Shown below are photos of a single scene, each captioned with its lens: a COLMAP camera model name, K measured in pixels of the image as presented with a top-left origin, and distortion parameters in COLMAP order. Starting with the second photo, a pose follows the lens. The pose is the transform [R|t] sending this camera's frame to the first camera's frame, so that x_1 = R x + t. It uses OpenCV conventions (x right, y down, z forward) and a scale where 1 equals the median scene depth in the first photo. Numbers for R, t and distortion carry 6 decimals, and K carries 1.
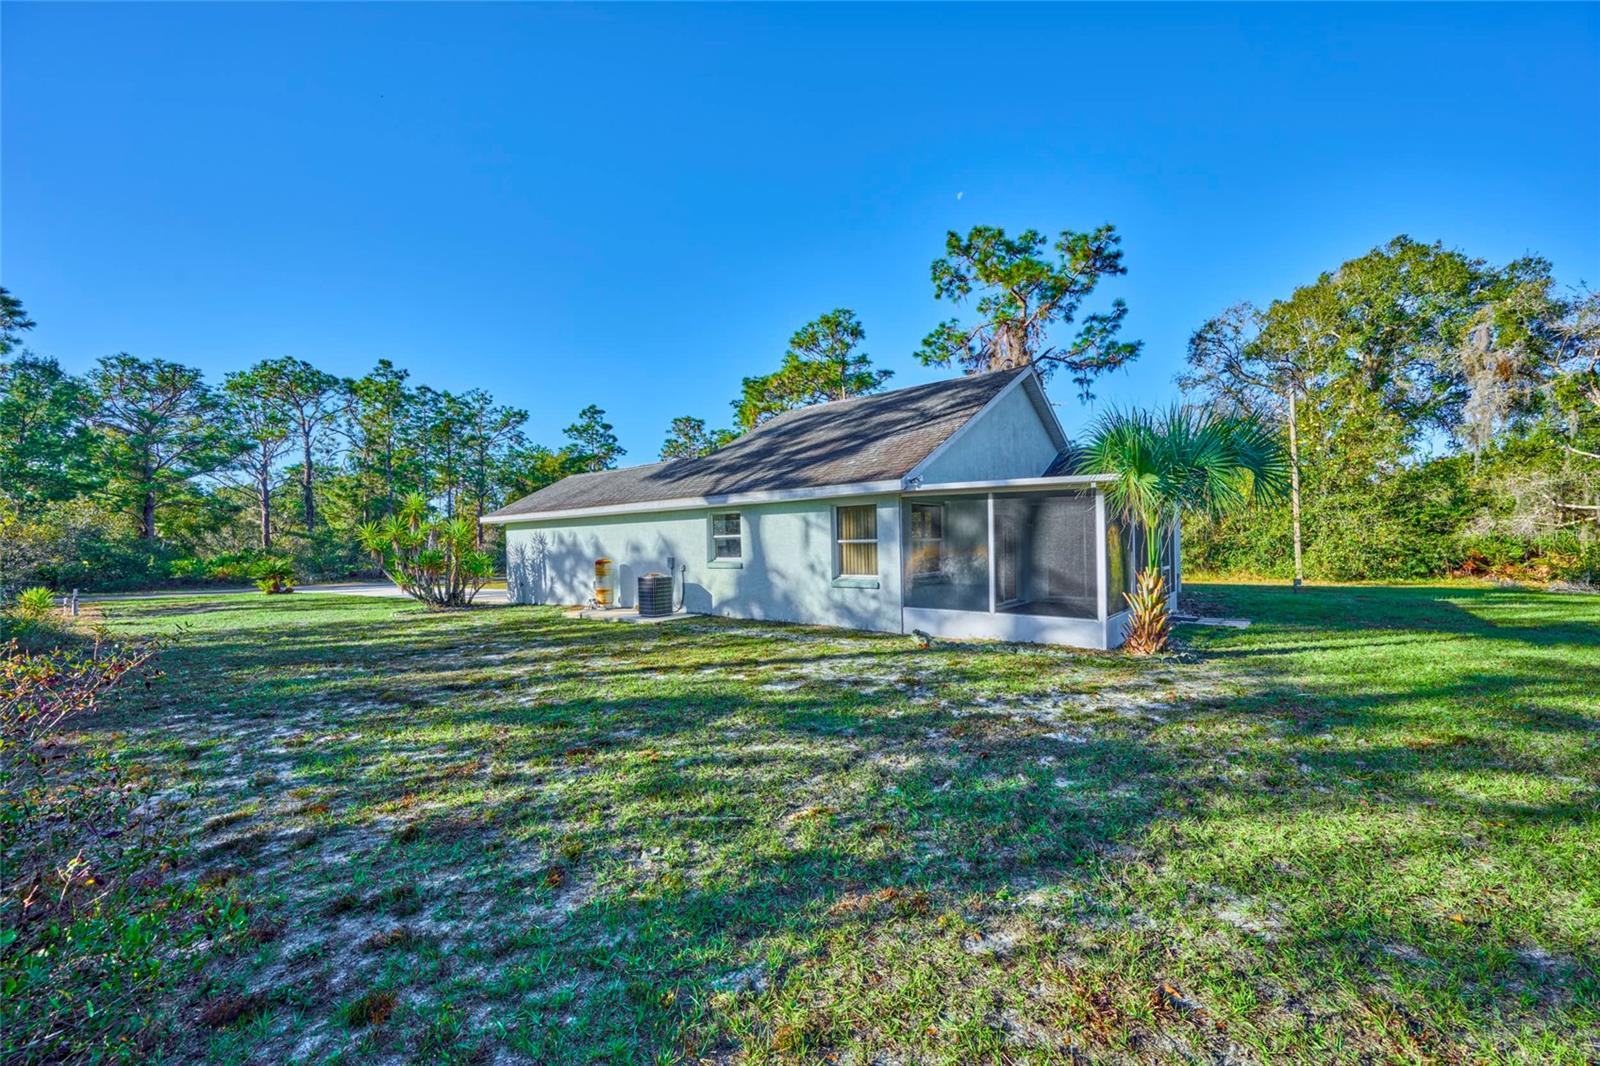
lens RADIAL K [[629.8, 0, 800.3], [0, 629.8, 547.6], [0, 0, 1]] dist [-0.001910, 0.000272]
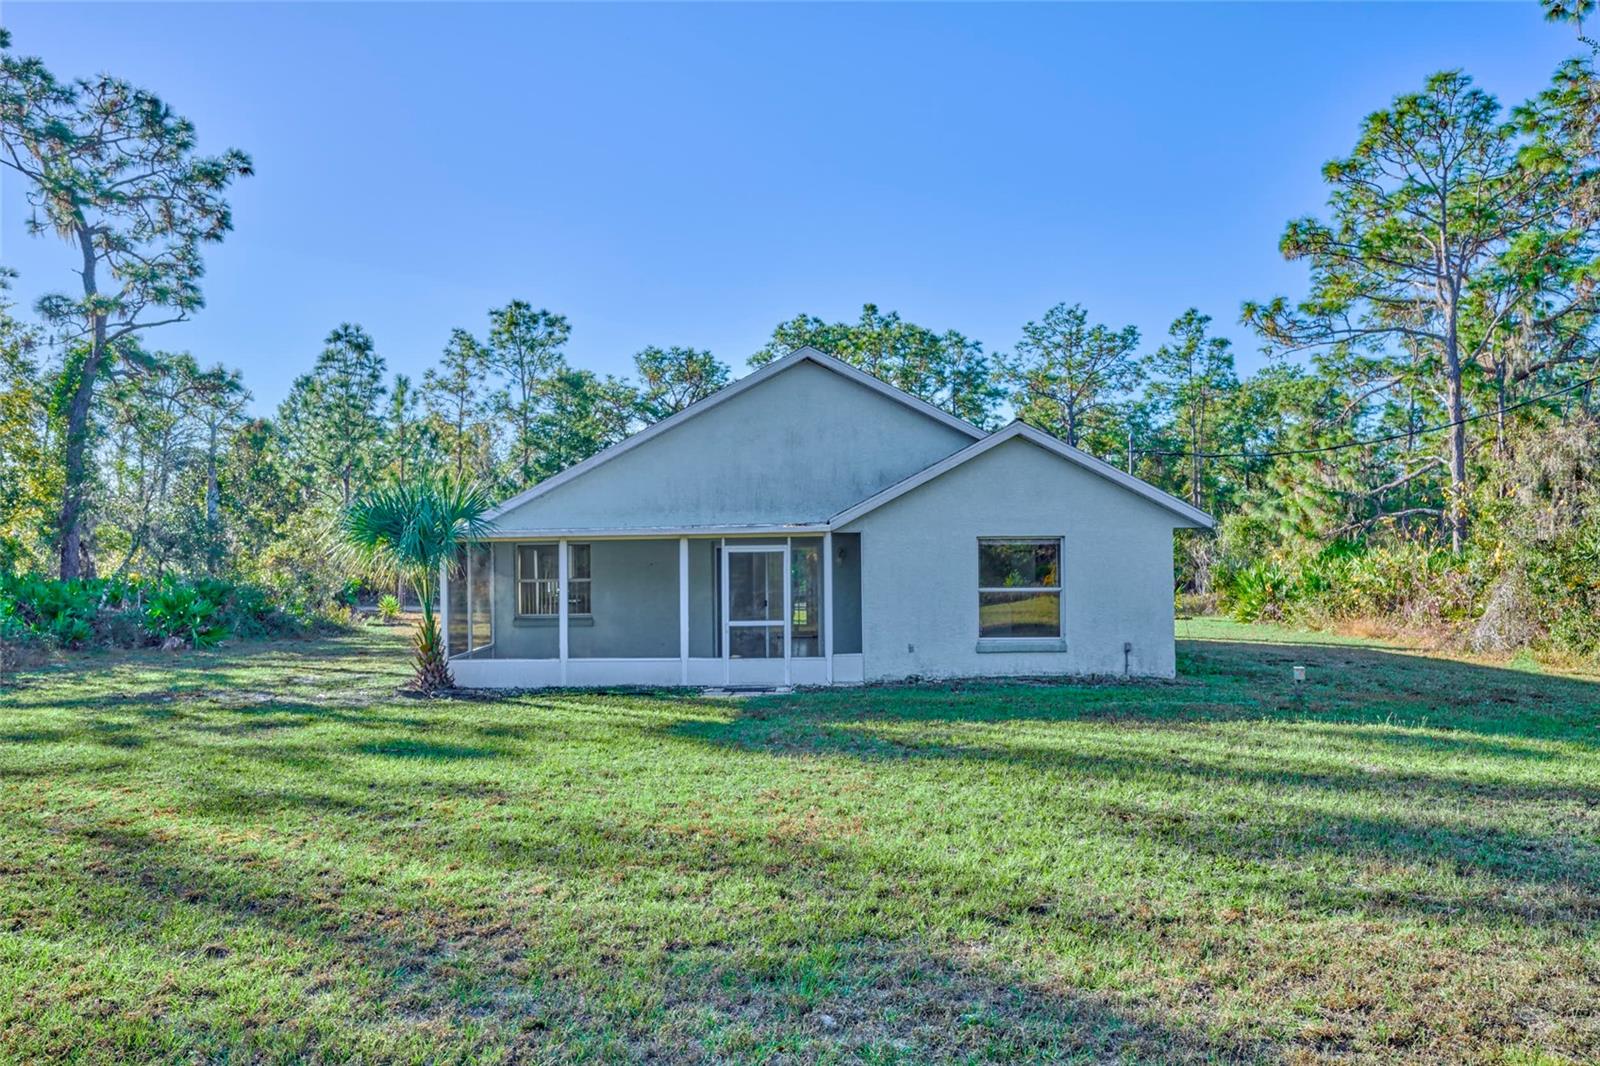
lens RADIAL K [[1281.1, 0, 800.0], [0, 1281.1, 533.0], [0, 0, 1]] dist [0.001798, 0.006721]
pose [[0.610265, -0.003357, -0.792190, 0.618301], [-0.004858, 0.999956, -0.007979, -0.021838], [0.792183, 0.008718, 0.610222, 0.023823]]
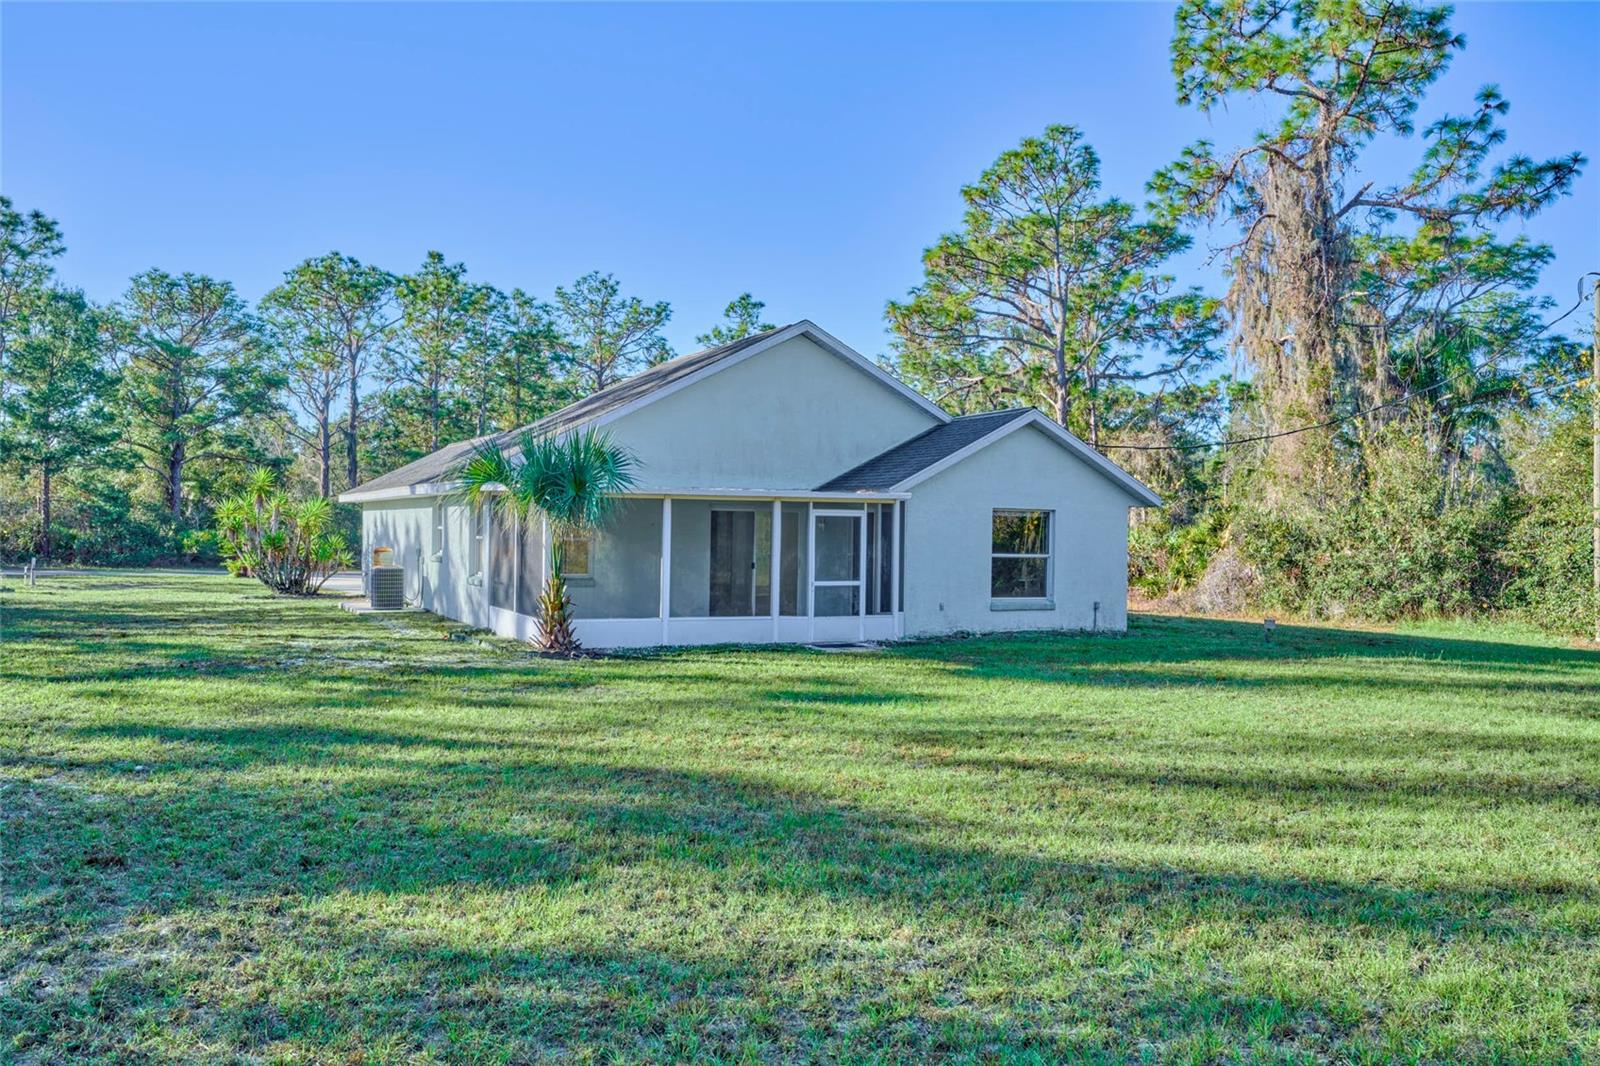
lens RADIAL K [[1325.5, 0, 800.0], [0, 1325.5, 533.0], [0, 0, 1]] dist [0.002103, 0.003188]
pose [[0.907896, 0.033758, -0.417833, 0.417045], [-0.034761, 0.999382, 0.005212, -0.013285], [0.417751, 0.009792, 0.908509, -0.199489]]
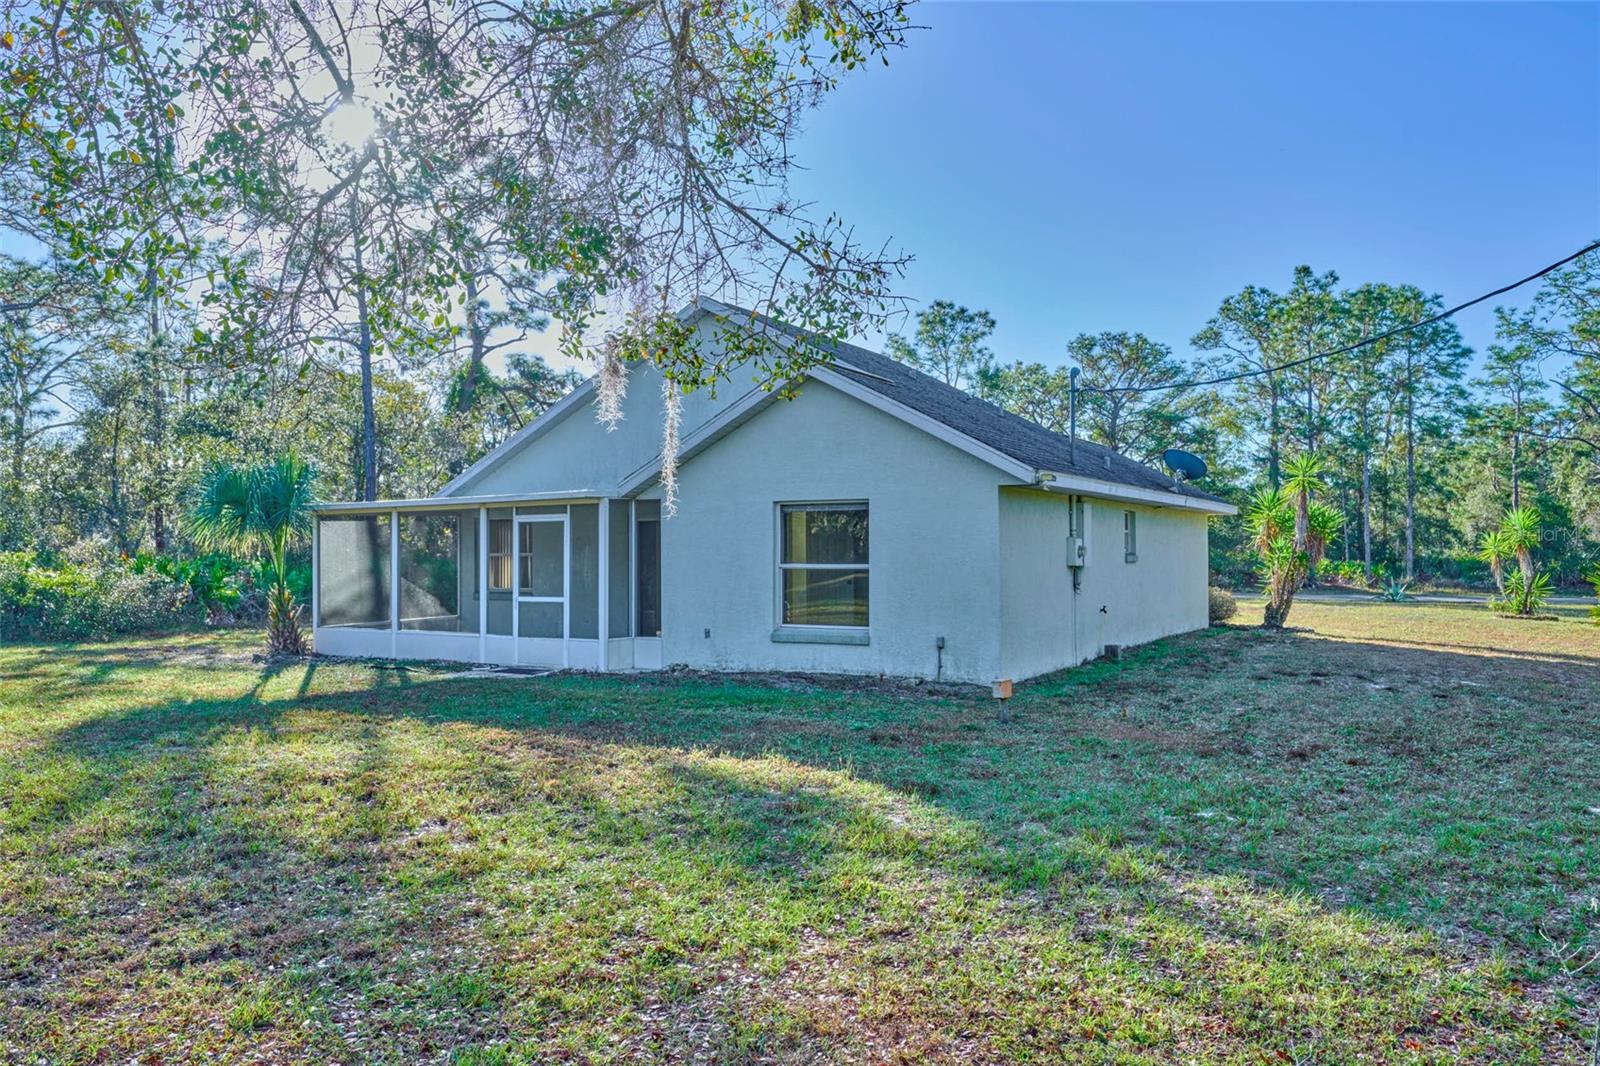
lens RADIAL K [[1168.9, 0, 800.0], [0, 1168.9, 533.0], [0, 0, 1]] dist [-0.005379, 0.003780]
pose [[0.149026, -0.000627, -0.988833, 0.639166], [-0.000818, 0.999999, -0.000758, -0.013685], [0.988833, 0.000922, 0.149026, 0.360255]]
